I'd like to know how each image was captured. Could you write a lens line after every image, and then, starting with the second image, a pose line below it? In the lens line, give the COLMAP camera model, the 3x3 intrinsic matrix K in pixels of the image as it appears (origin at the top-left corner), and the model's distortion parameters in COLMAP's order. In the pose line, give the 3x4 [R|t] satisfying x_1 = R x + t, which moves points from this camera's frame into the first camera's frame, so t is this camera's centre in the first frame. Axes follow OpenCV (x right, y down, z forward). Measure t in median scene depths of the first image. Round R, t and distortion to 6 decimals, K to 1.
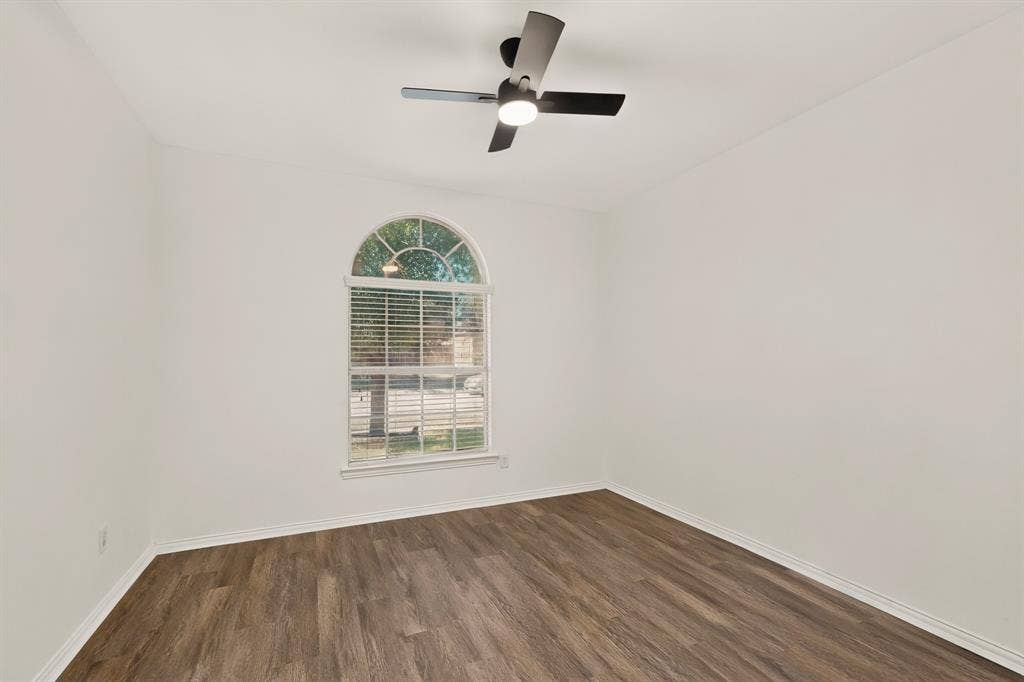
lens RADIAL K [[457.0, 0, 517.4], [0, 457.0, 351.4], [0, 0, 1]] dist [0.004805, 0.001829]
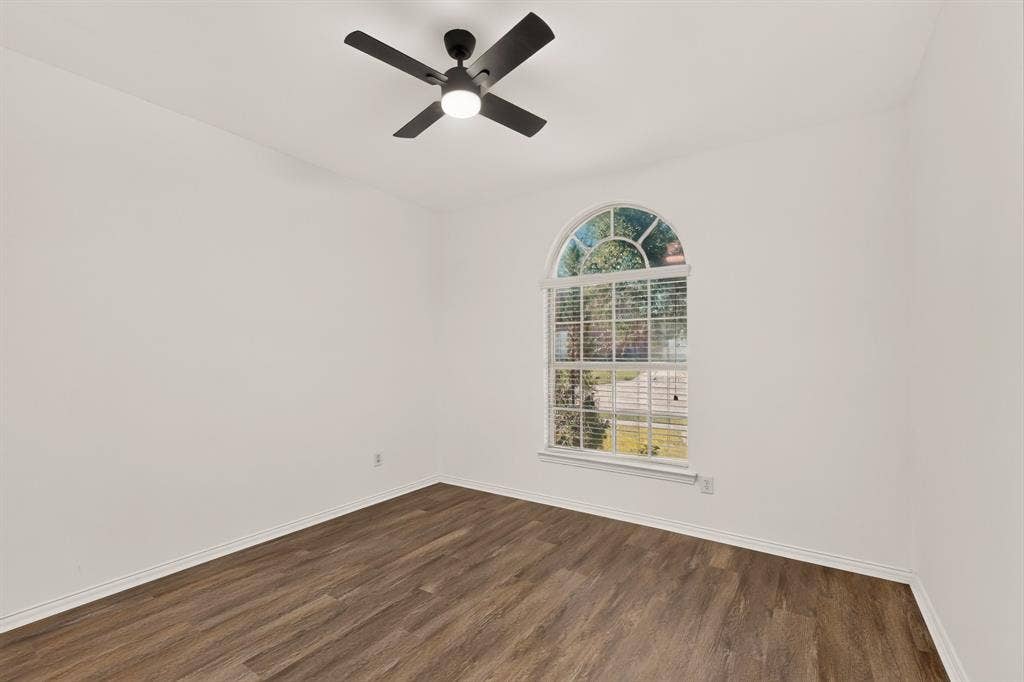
lens RADIAL K [[457.0, 0, 517.4], [0, 457.0, 356.9], [0, 0, 1]] dist [0.004805, 0.001829]
pose [[0.536740, 0.017616, -0.843564, 0.590491], [0.005512, 0.999687, 0.024383, -0.004342], [0.843730, -0.017737, 0.536475, 0.393168]]
